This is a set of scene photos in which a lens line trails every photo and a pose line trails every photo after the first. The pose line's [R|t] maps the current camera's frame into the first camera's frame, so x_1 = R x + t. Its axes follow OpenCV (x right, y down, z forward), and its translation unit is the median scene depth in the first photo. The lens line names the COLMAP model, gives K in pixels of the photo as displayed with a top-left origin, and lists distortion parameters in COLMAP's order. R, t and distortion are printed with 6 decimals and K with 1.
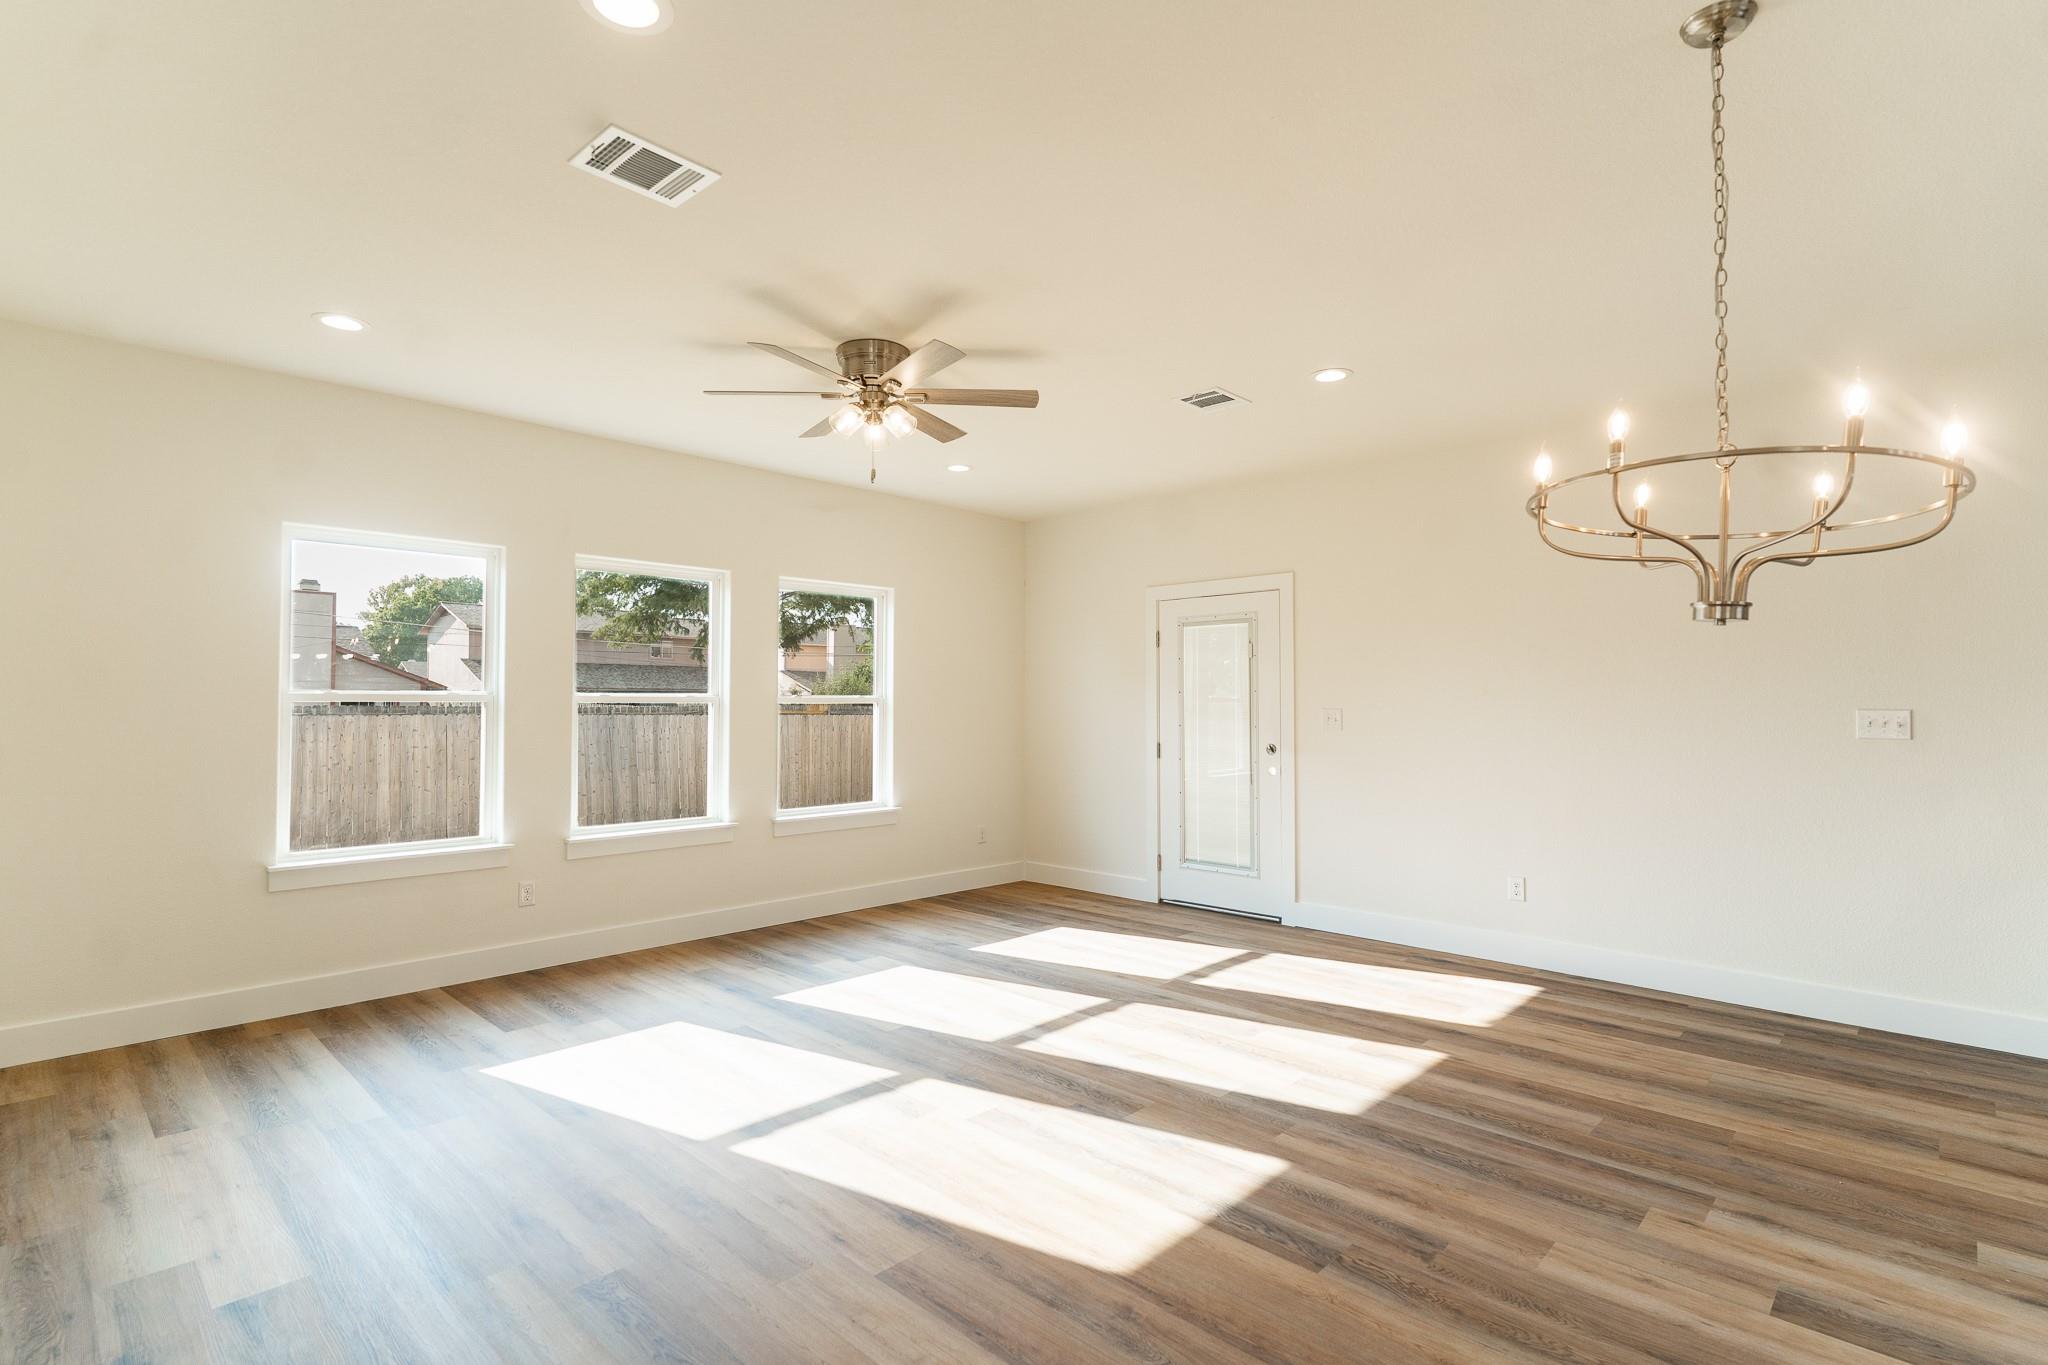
lens RADIAL K [[977.1, 0, 1022.3], [0, 977.1, 685.9], [0, 0, 1]] dist [0.001257, -0.000327]
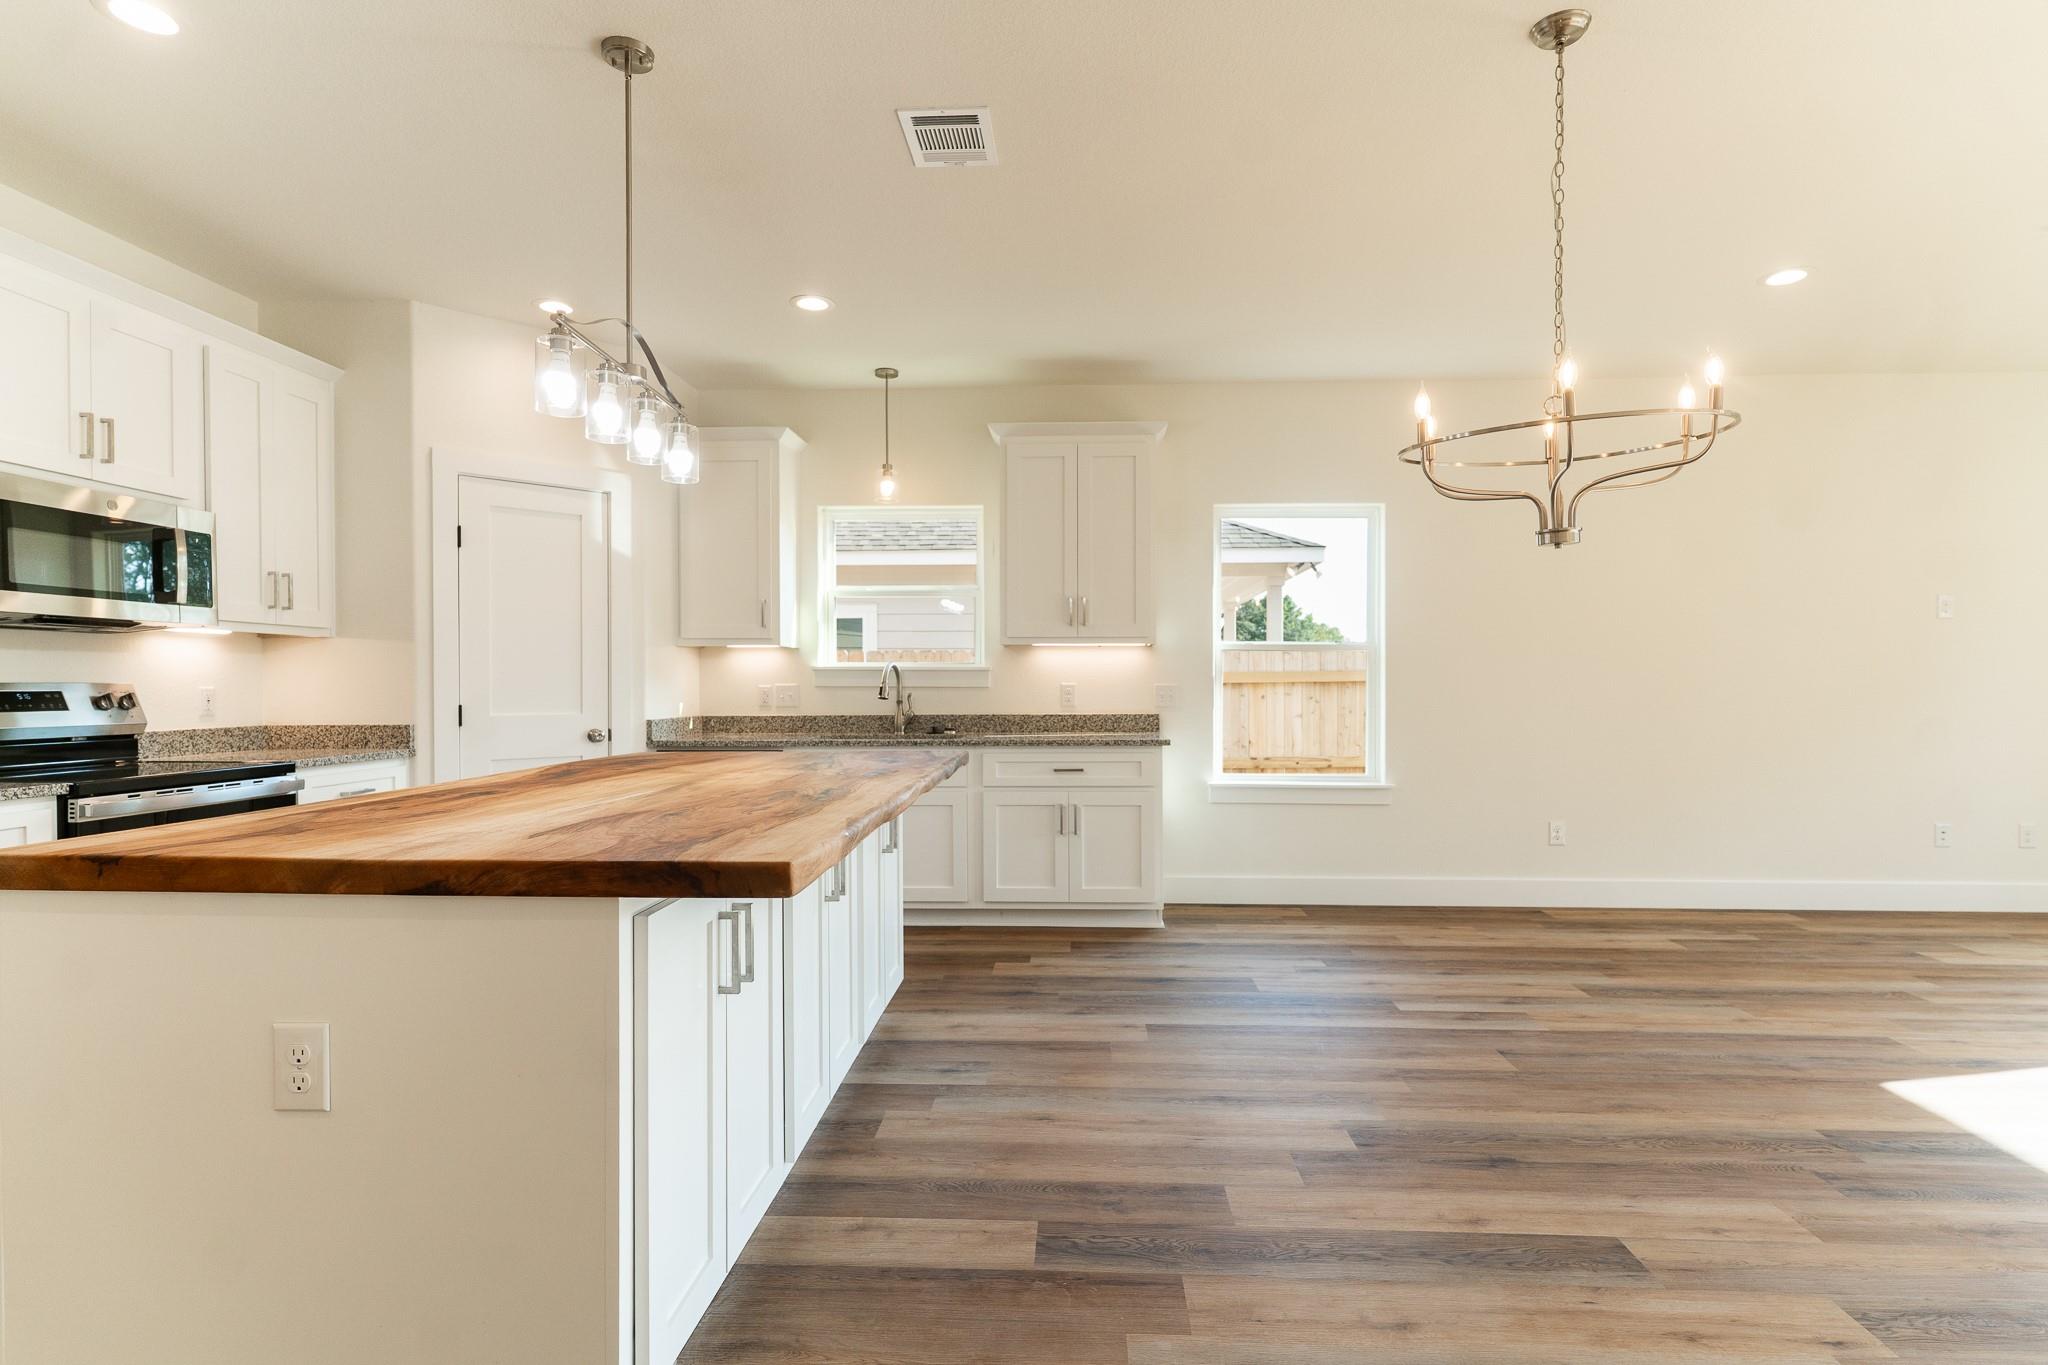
lens RADIAL K [[998.6, 0, 1033.3], [0, 998.6, 691.7], [0, 0, 1]] dist [0.004159, -0.000617]
pose [[-0.755280, 0.004844, -0.655384, 1.553168], [0.010183, 0.999939, -0.004345, 0.087718], [0.655323, -0.009956, -0.755283, 1.158147]]
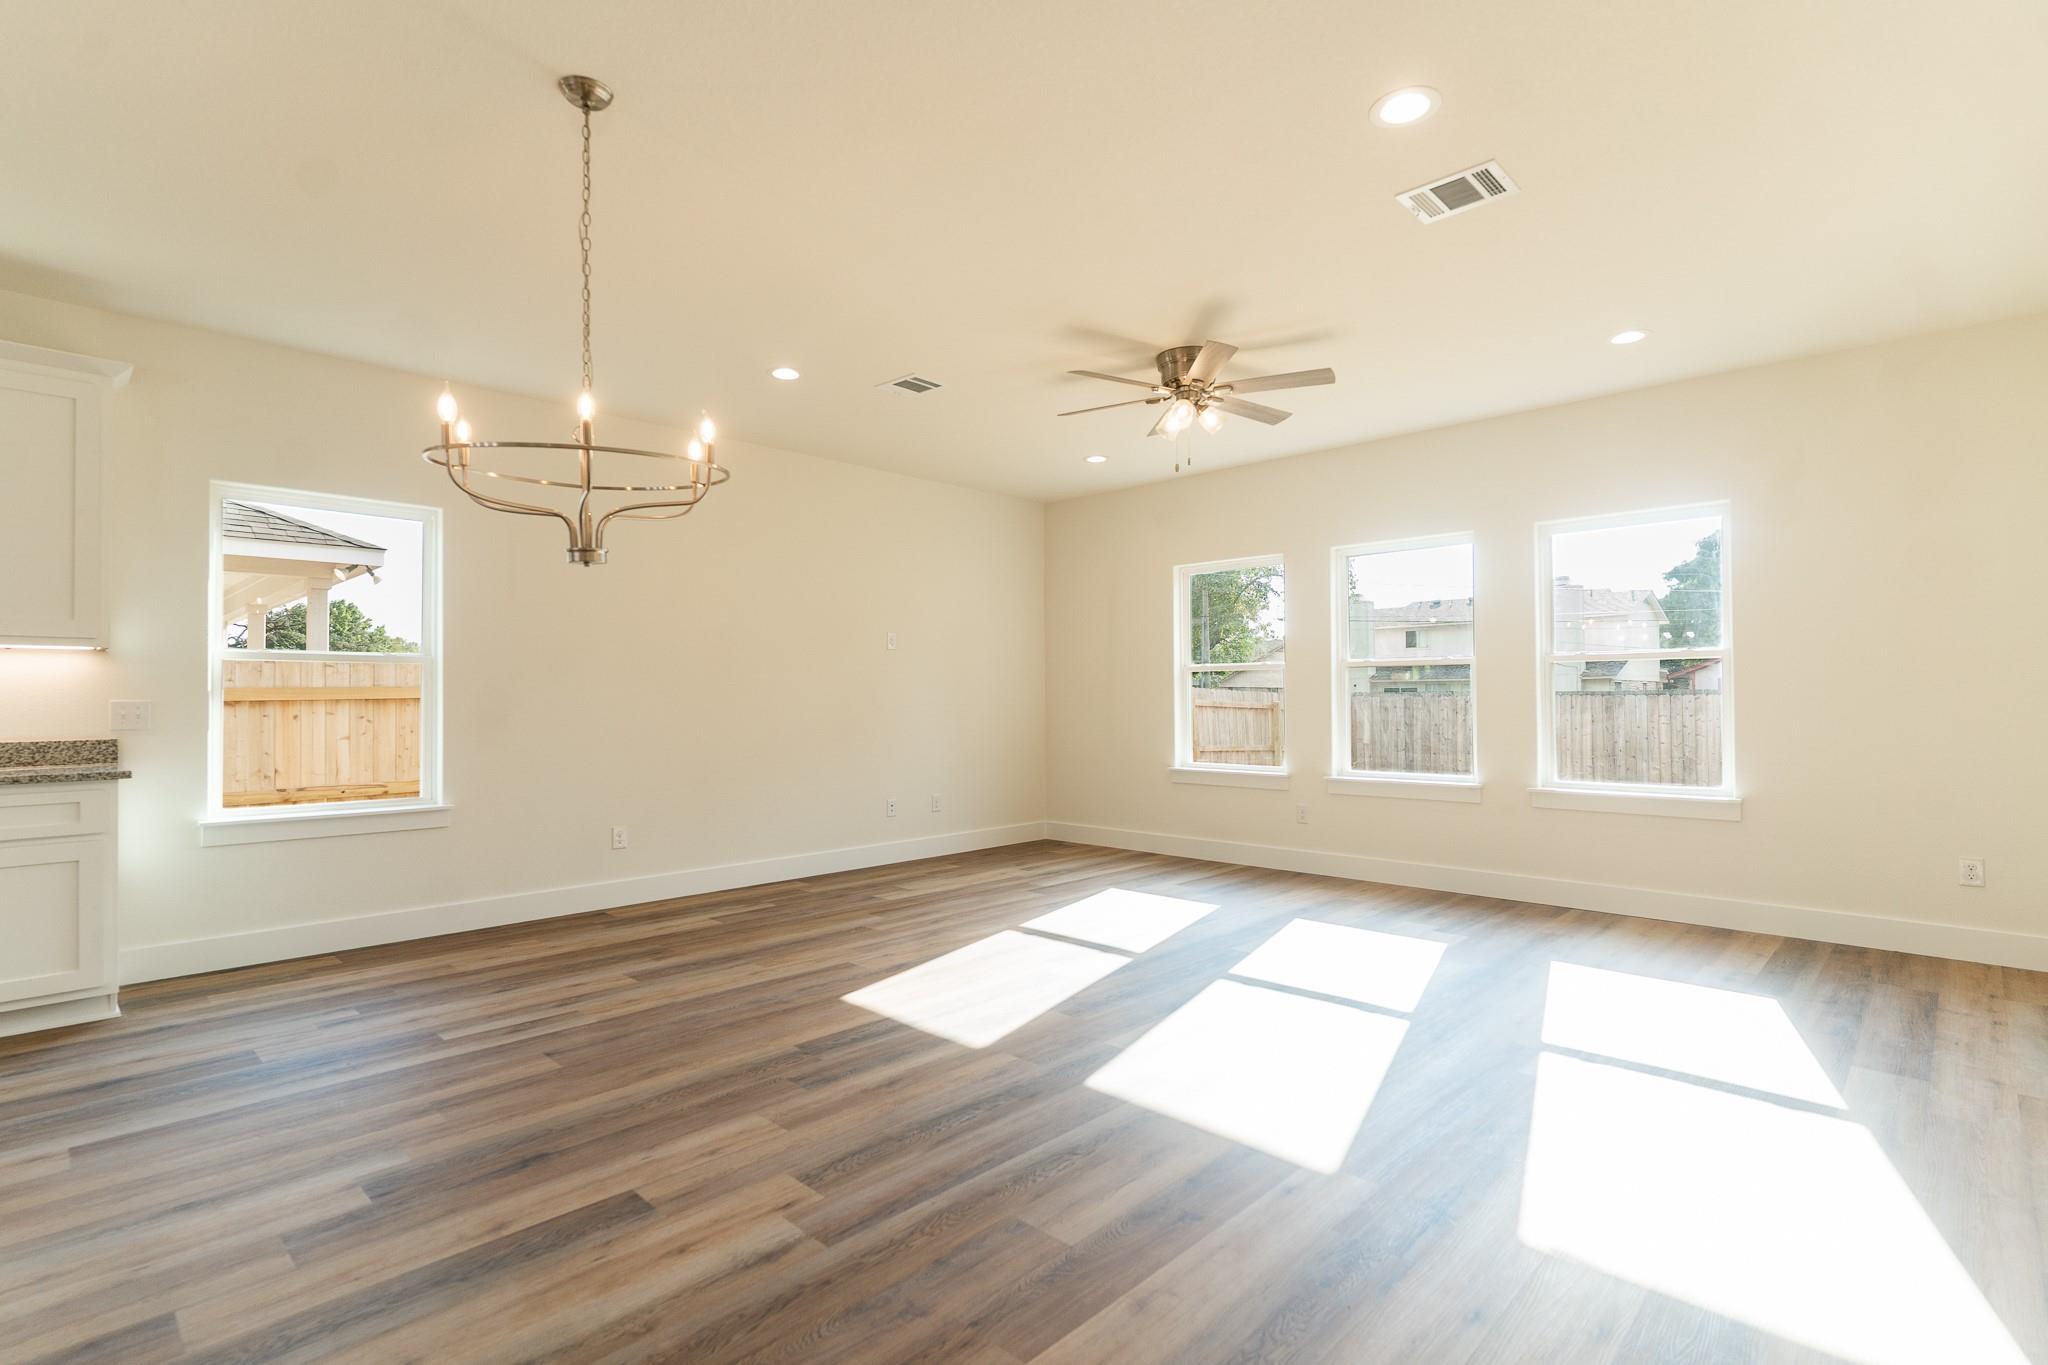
lens RADIAL K [[977.1, 0, 1022.3], [0, 977.1, 685.9], [0, 0, 1]] dist [0.001257, -0.000327]
pose [[-0.007173, -0.015566, -0.999853, 1.549841], [0.023304, 0.999605, -0.015729, 0.100938], [0.999703, -0.023414, -0.006808, 1.219863]]
